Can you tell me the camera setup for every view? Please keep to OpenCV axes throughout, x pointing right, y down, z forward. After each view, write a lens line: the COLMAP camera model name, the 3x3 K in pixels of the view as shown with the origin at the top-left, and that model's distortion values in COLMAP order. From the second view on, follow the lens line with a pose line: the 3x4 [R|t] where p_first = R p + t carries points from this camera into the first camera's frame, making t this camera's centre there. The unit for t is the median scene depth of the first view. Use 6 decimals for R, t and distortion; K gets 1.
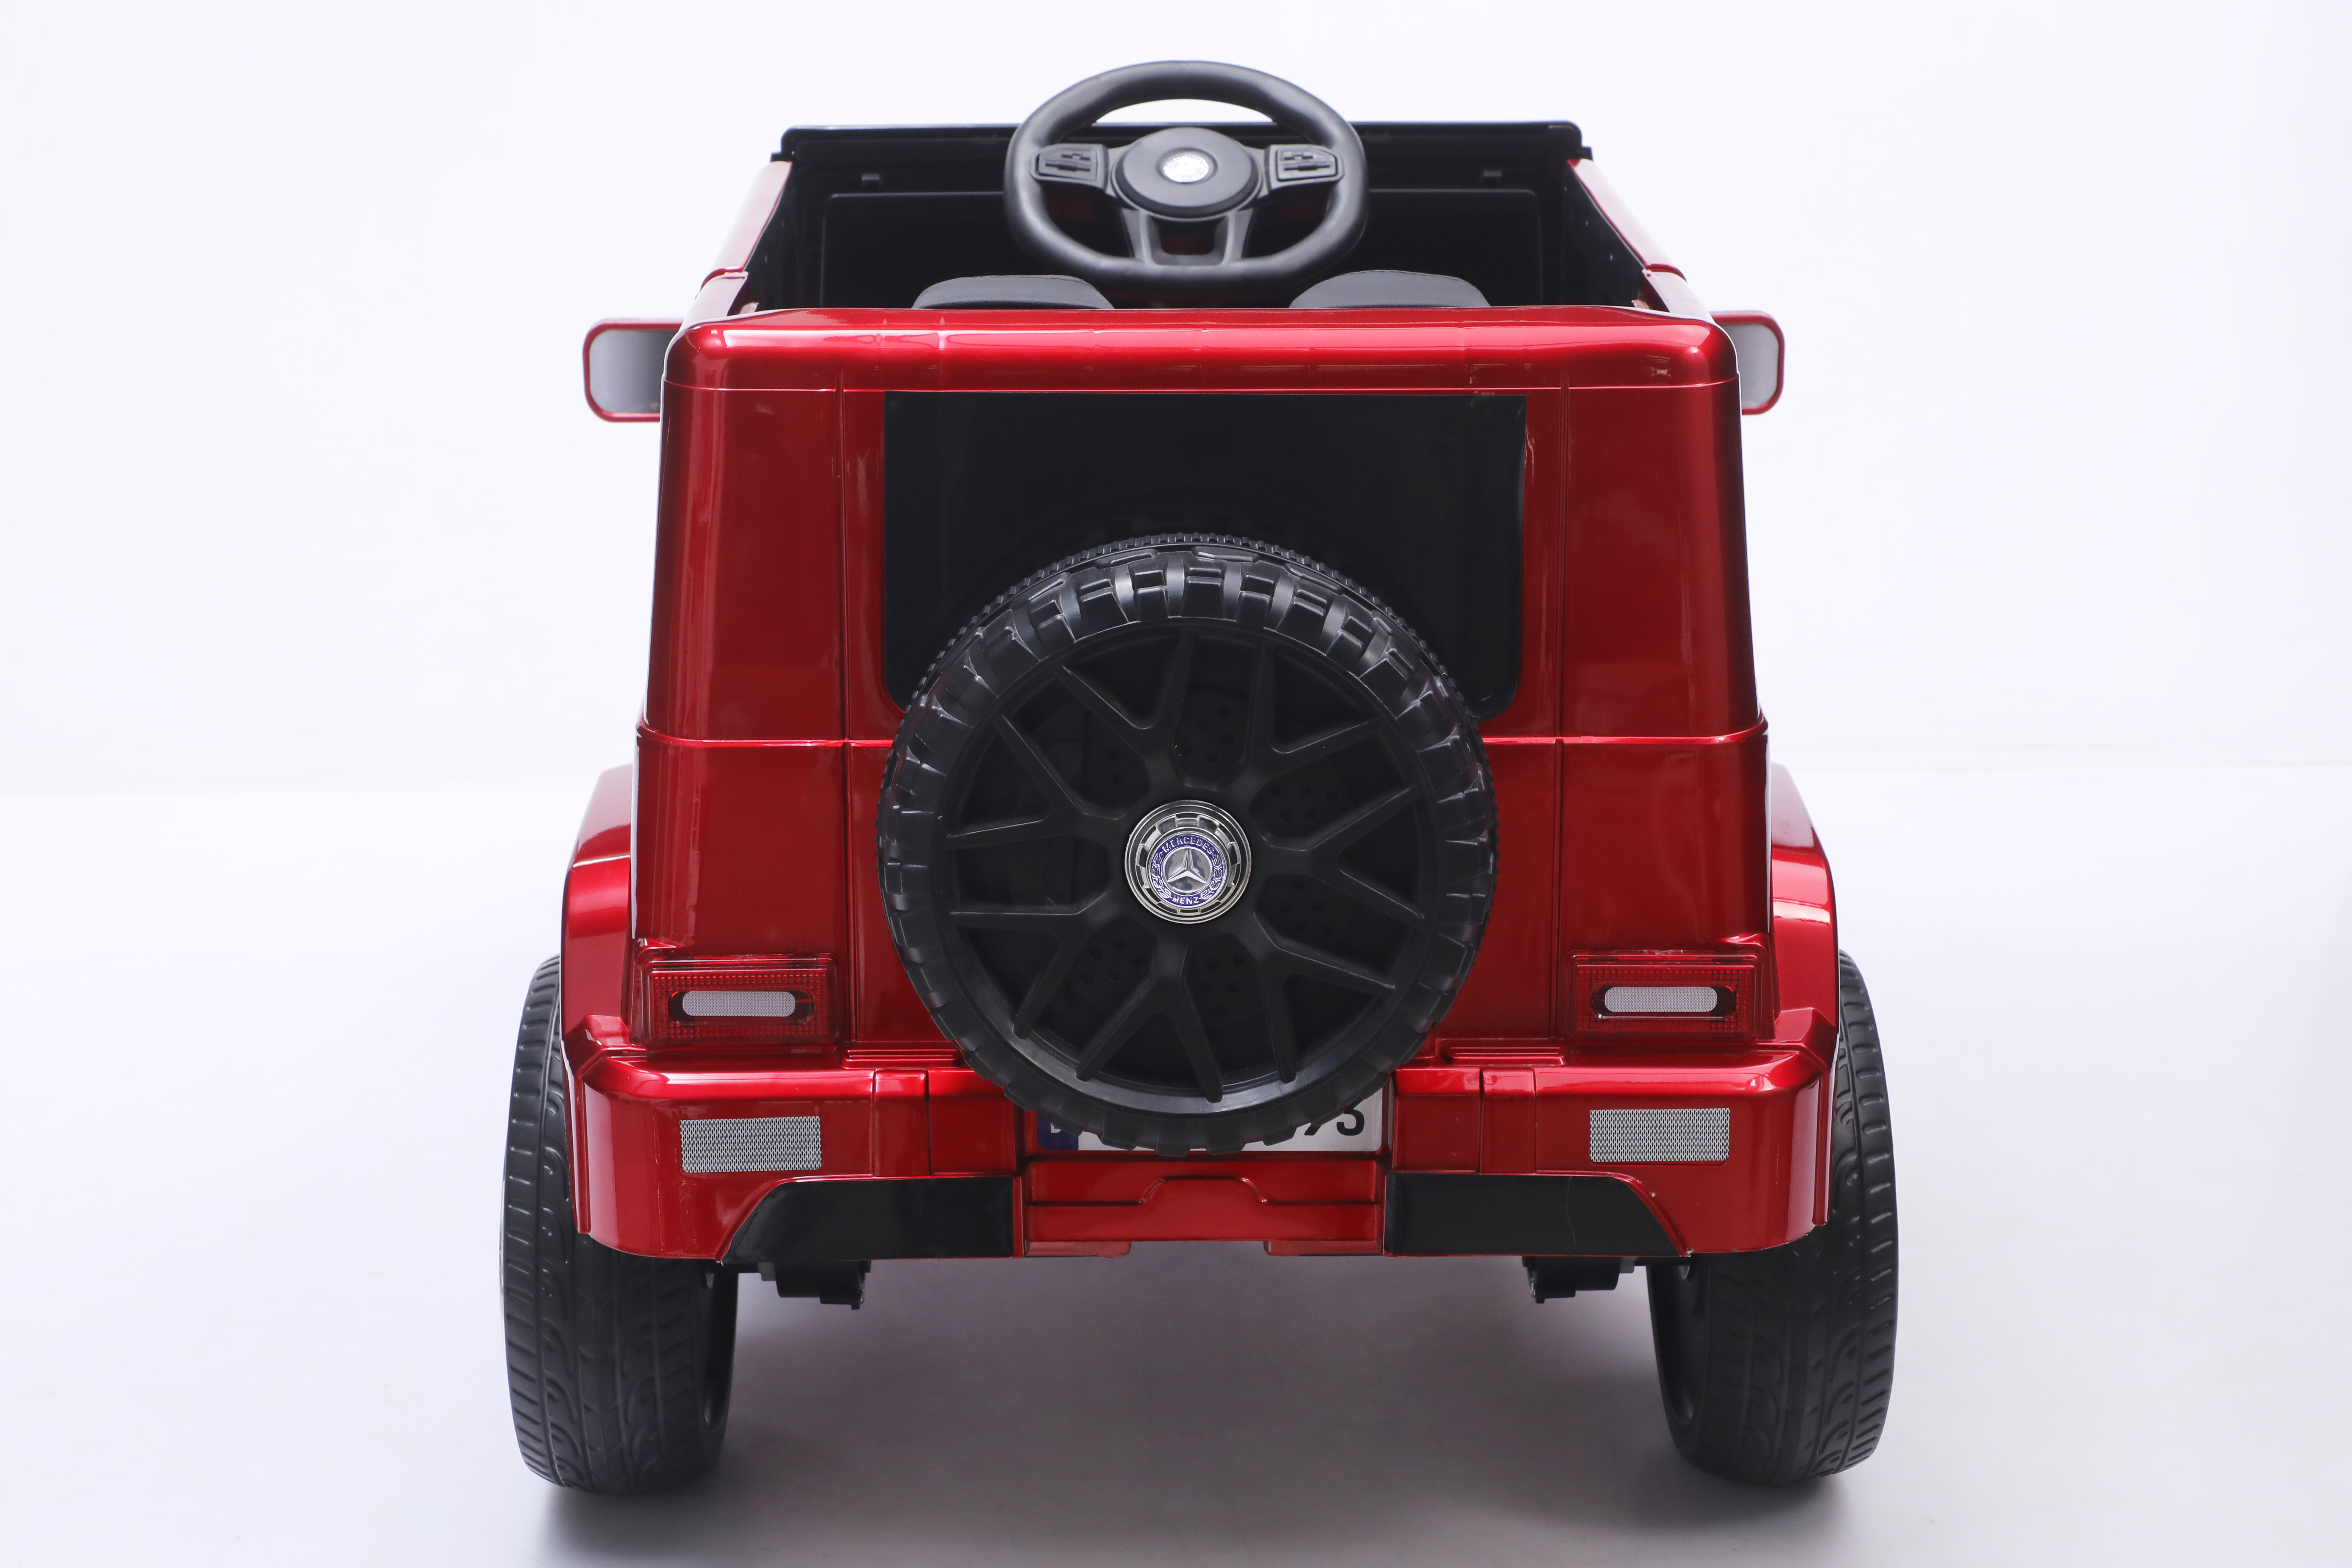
lens RADIAL K [[3903.0, 0, 1187.5], [0, 3903.0, 787.3], [0, 0, 1]] dist [0.012655, 0.000000]
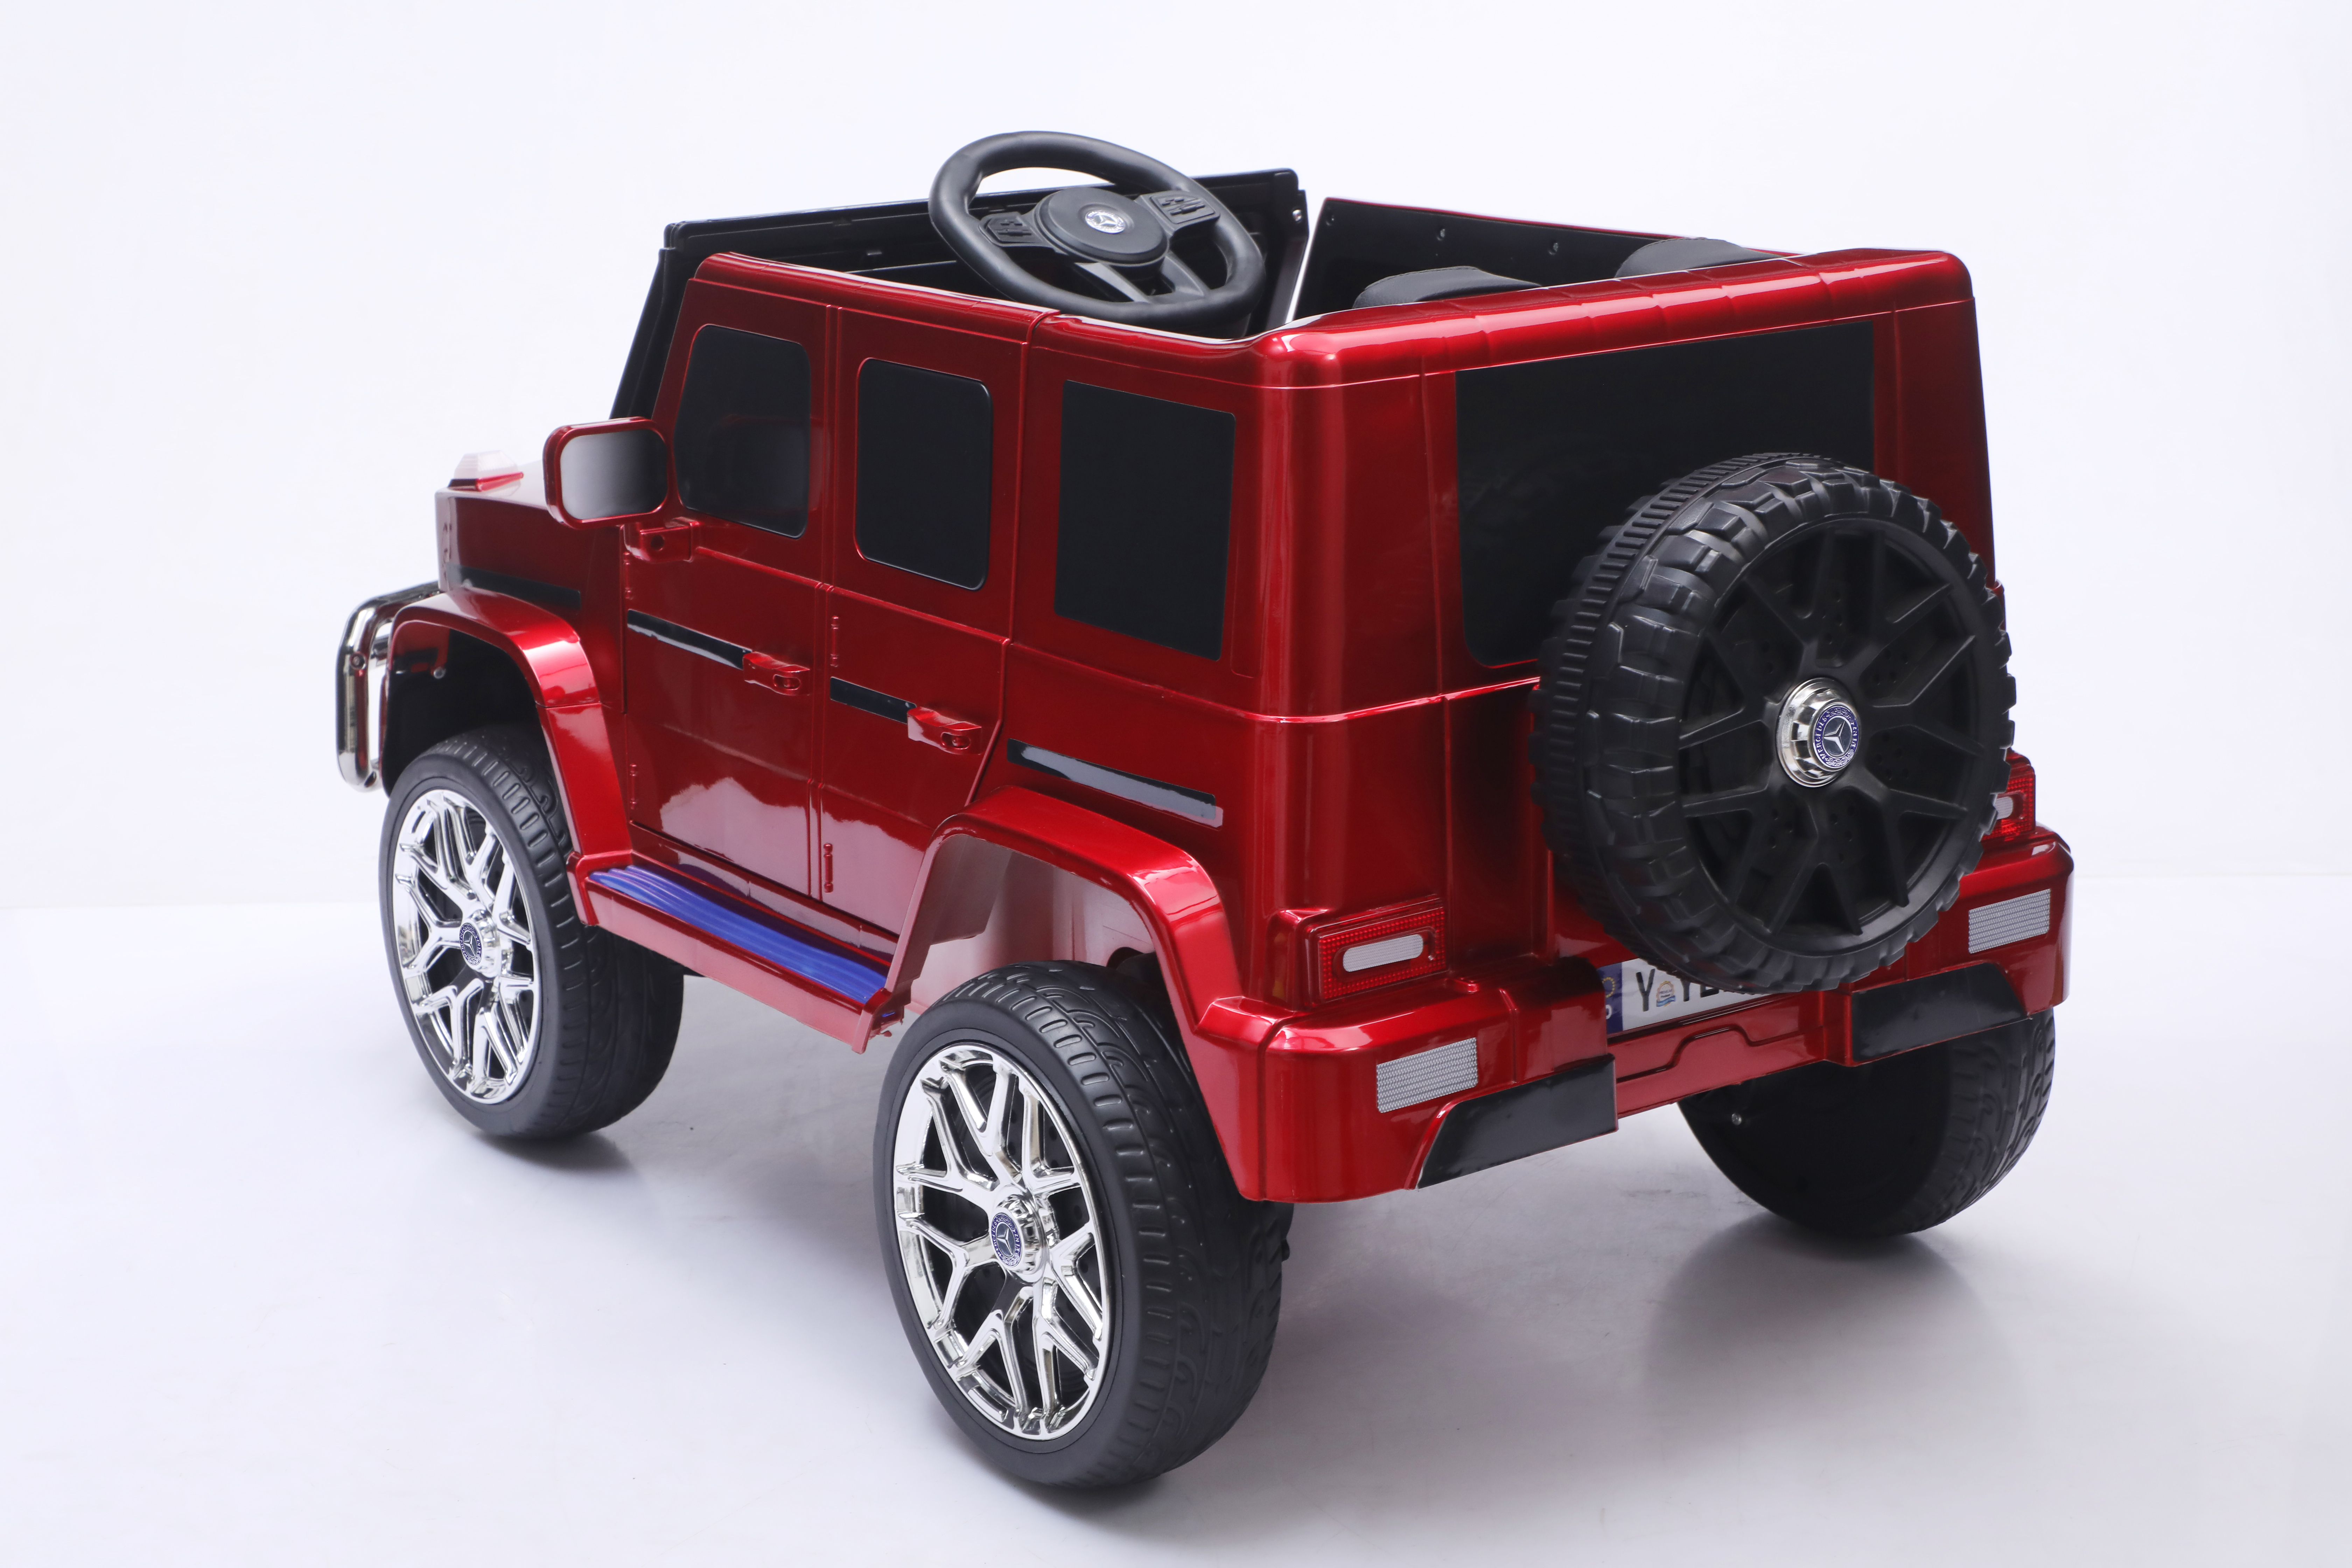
lens RADIAL K [[3903.0, 0, 1173.9], [0, 3903.0, 797.0], [0, 0, 1]] dist [0.012655, 0.000000]
pose [[0.842084, -0.149230, 0.518291, -0.563060], [0.178322, 0.983951, -0.006420, 0.008288], [-0.509015, 0.097828, 0.855180, 0.082174]]
